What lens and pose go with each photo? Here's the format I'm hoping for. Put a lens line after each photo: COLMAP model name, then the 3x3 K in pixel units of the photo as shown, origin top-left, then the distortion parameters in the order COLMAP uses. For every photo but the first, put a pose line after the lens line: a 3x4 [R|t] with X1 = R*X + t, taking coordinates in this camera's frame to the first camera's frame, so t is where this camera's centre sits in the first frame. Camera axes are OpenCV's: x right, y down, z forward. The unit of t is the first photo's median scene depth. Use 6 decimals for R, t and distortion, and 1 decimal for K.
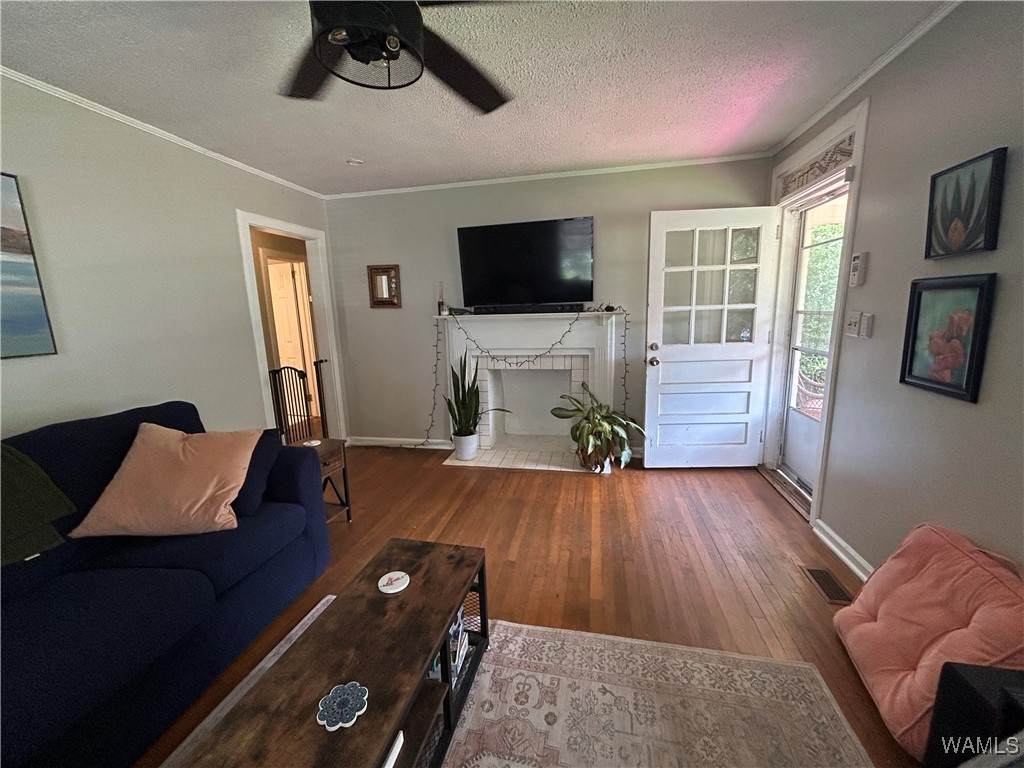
lens RADIAL K [[410.9, 0, 512.0], [0, 410.9, 384.0], [0, 0, 1]] dist [0.000279, 0.000049]
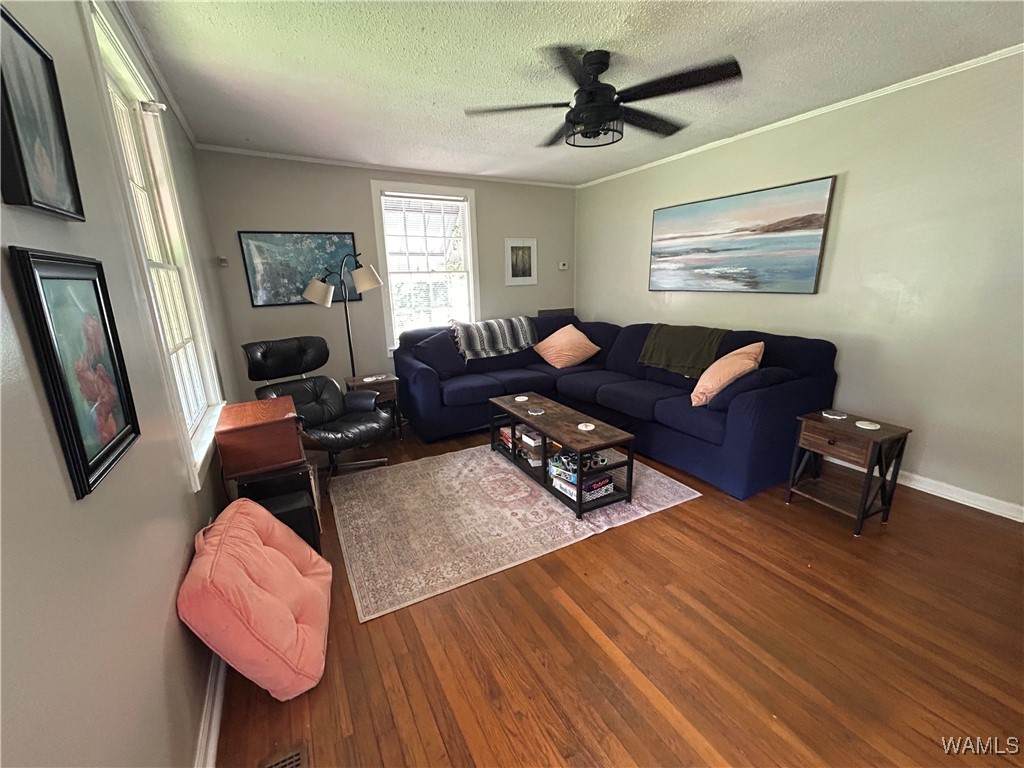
lens RADIAL K [[410.9, 0, 512.0], [0, 410.9, 384.0], [0, 0, 1]] dist [0.000279, 0.000049]
pose [[-0.748918, 0.206899, -0.629535, 0.991859], [-0.077421, 0.916184, 0.393210, -0.358948], [0.658125, 0.343221, -0.670128, 1.788094]]
